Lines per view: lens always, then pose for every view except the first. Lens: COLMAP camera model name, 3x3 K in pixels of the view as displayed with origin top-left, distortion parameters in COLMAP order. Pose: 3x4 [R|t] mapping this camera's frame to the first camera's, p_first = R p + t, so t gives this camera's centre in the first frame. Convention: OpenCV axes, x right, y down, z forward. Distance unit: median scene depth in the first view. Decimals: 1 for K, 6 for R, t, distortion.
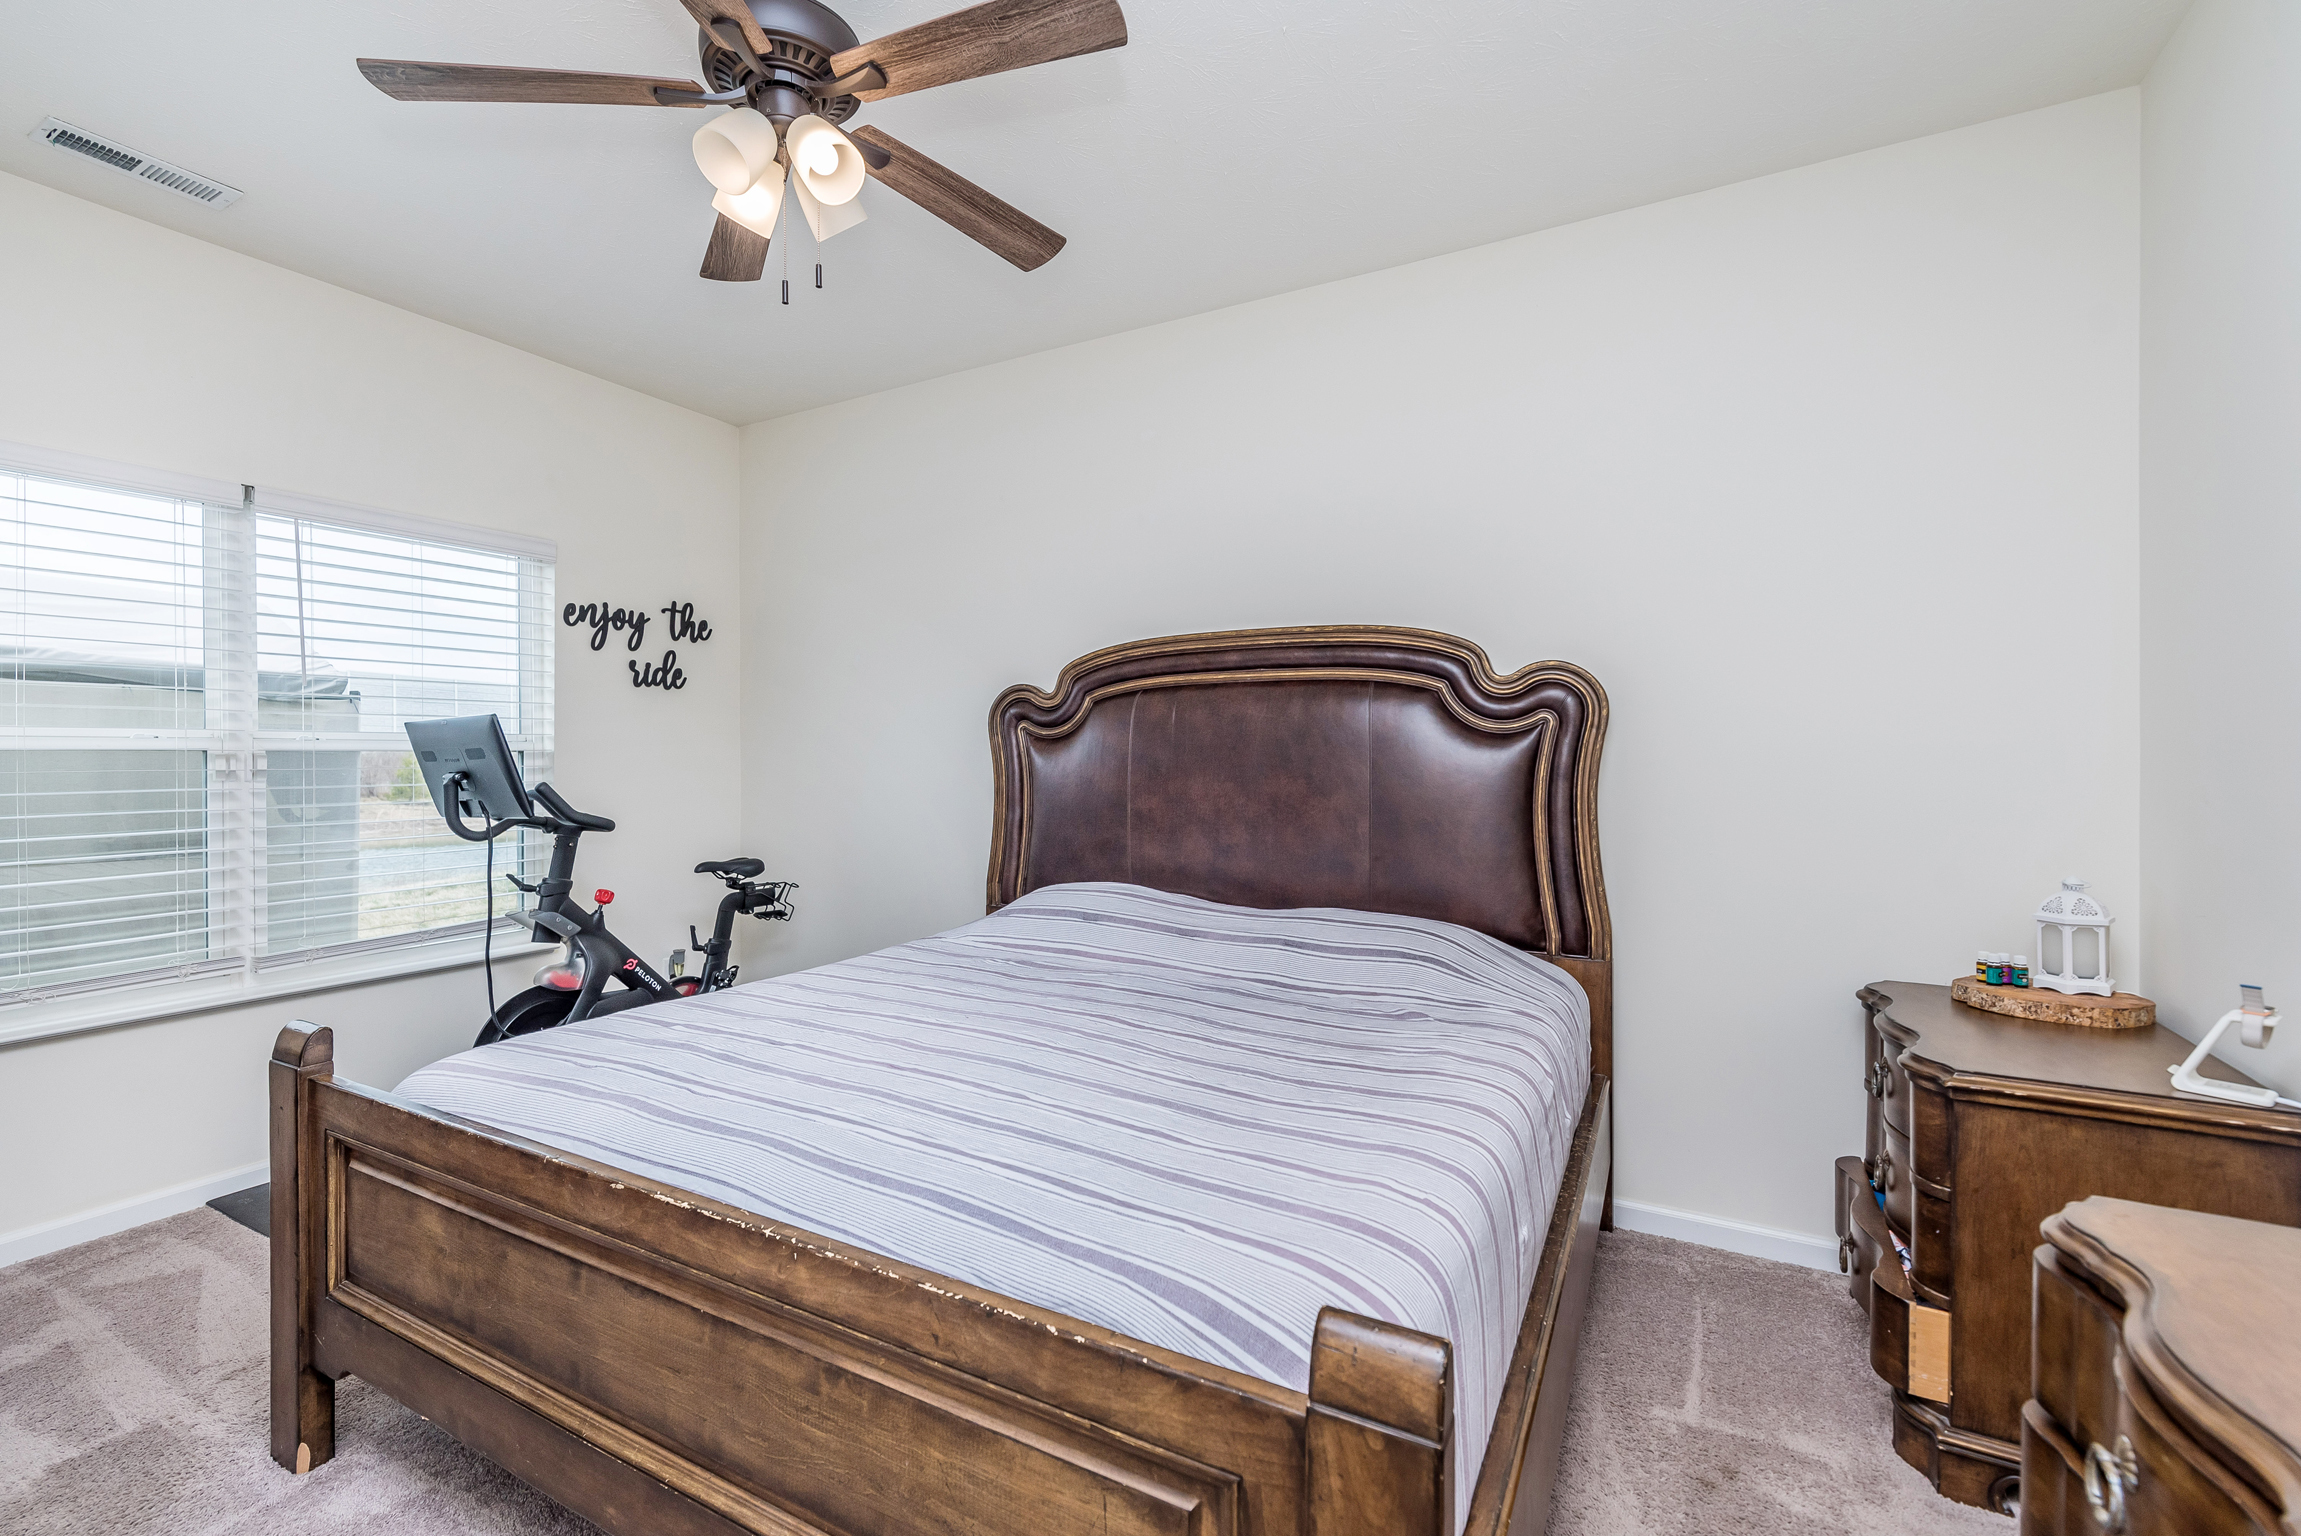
lens RADIAL K [[1001.5, 0, 1136.5], [0, 1001.5, 762.6], [0, 0, 1]] dist [-0.000714, -0.000717]
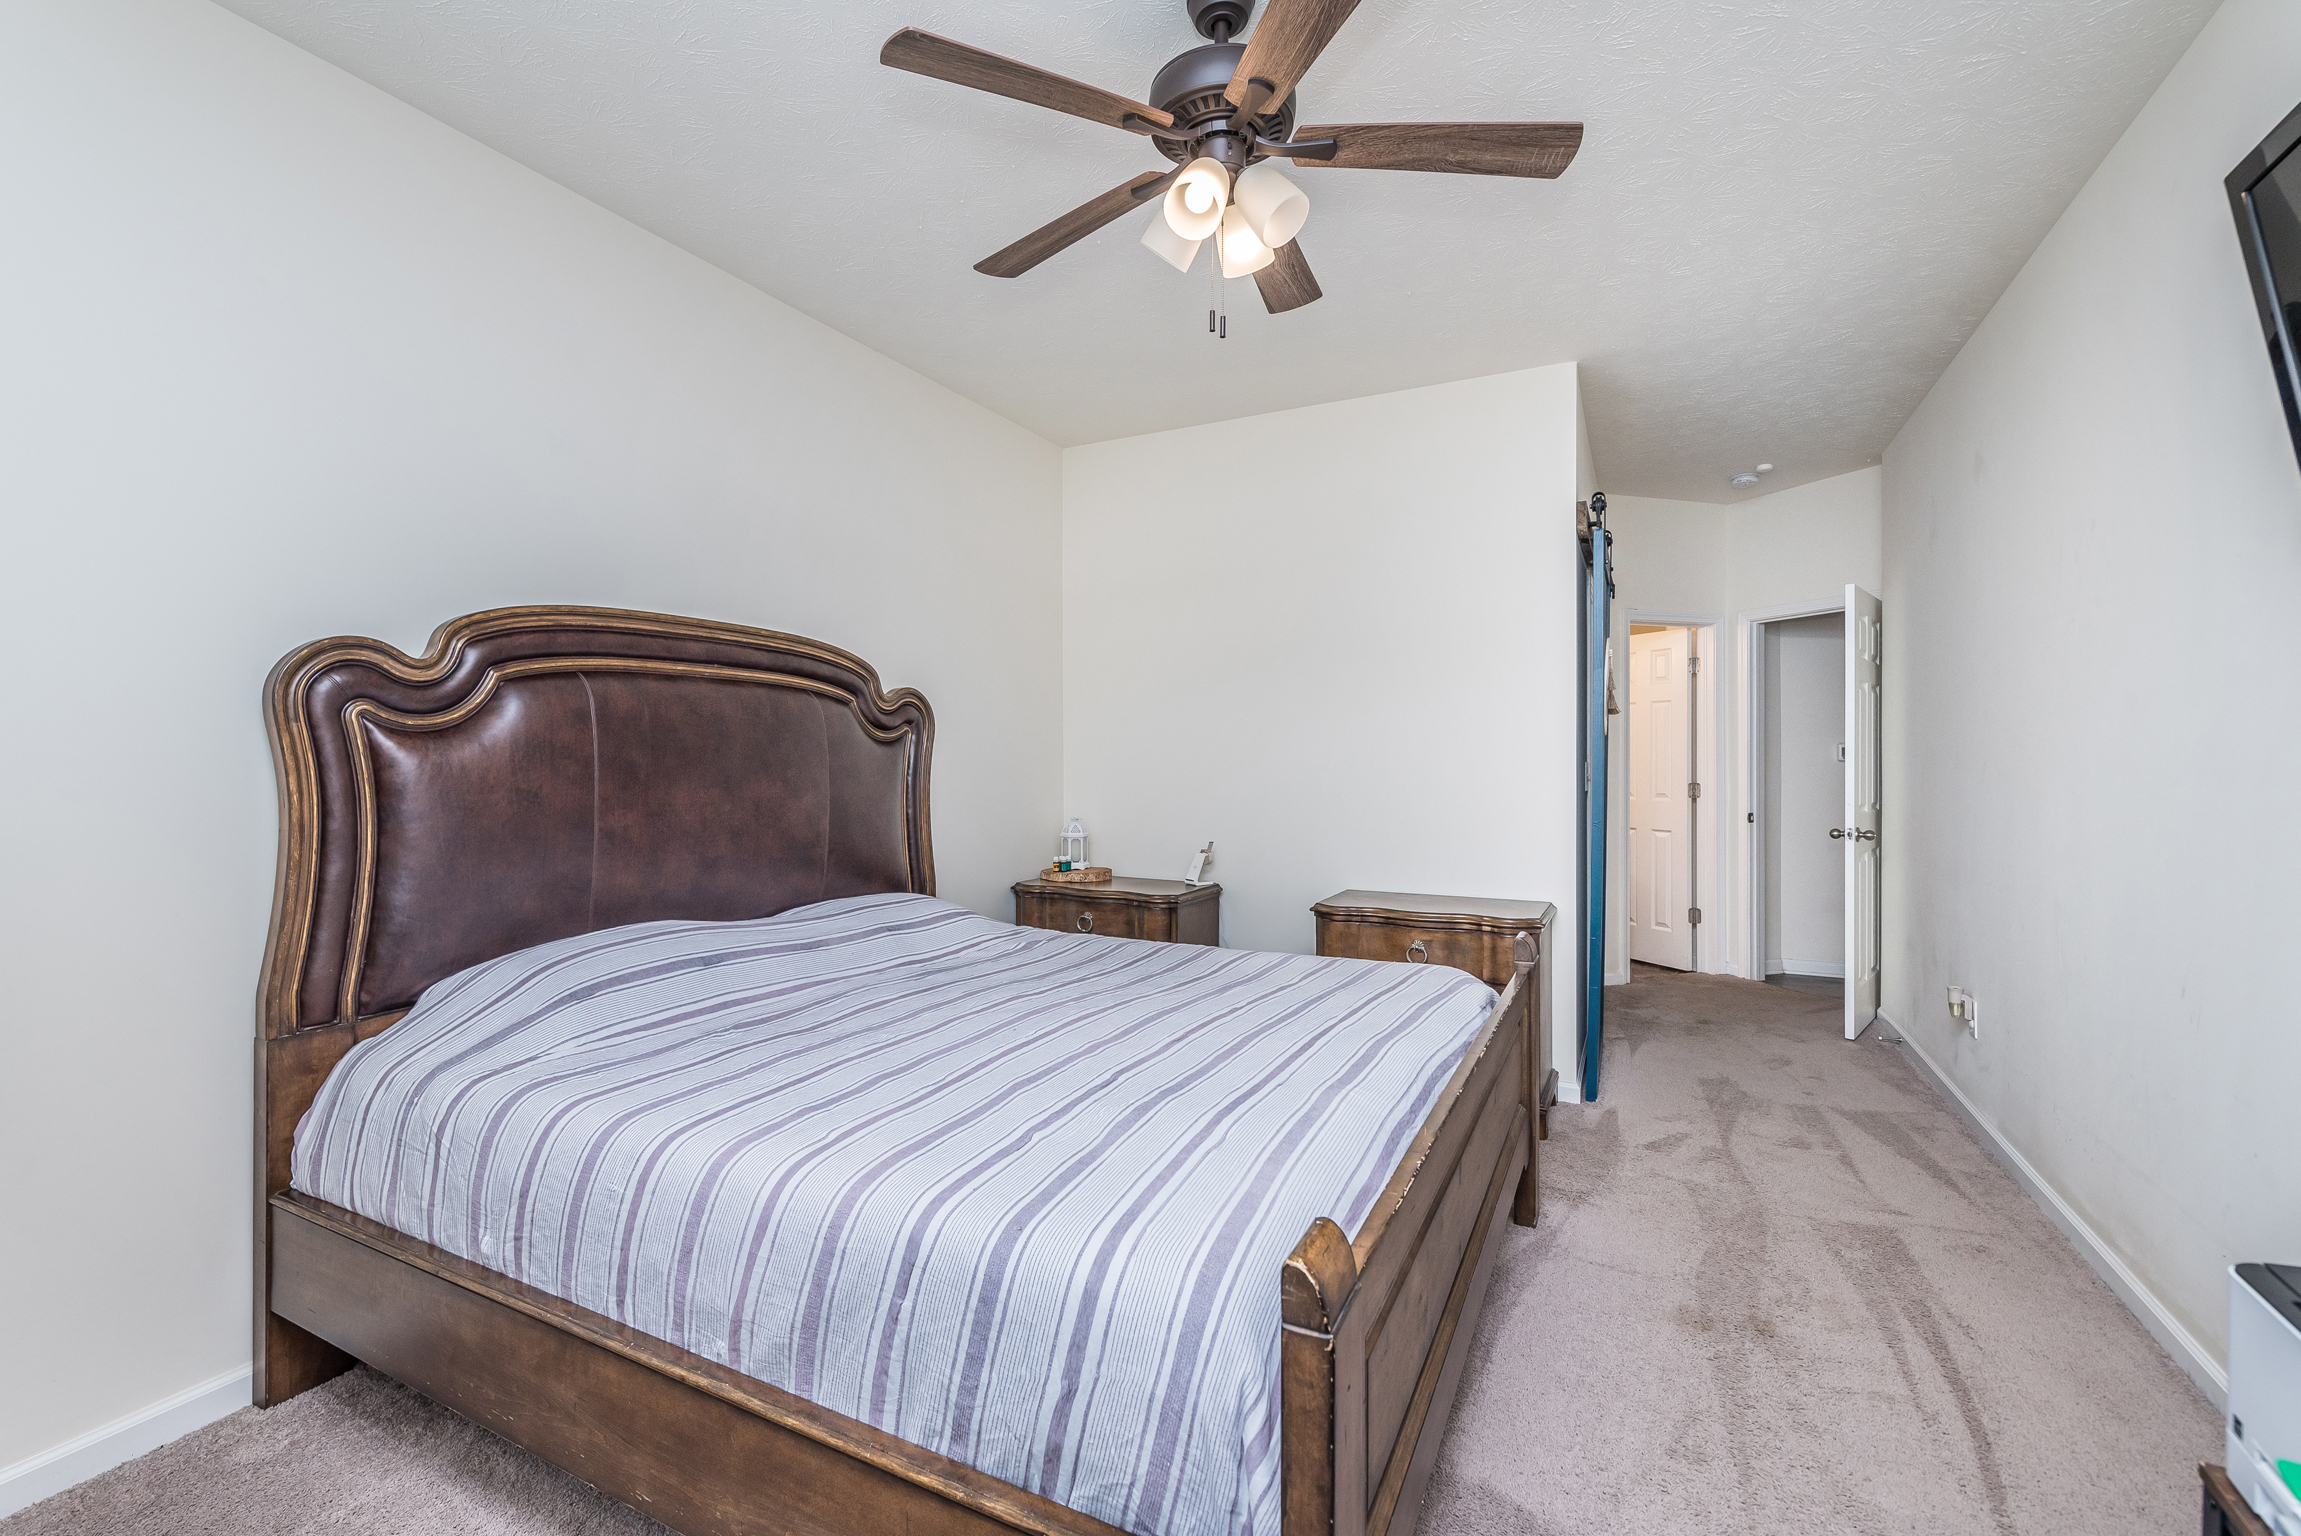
lens RADIAL K [[1001.5, 0, 1136.4], [0, 1001.5, 759.9], [0, 0, 1]] dist [-0.000714, -0.000717]
pose [[-0.037153, -0.005316, 0.999295, -0.800216], [0.001336, 0.999985, 0.005369, -0.009766], [-0.999309, 0.001534, -0.037145, 0.639908]]
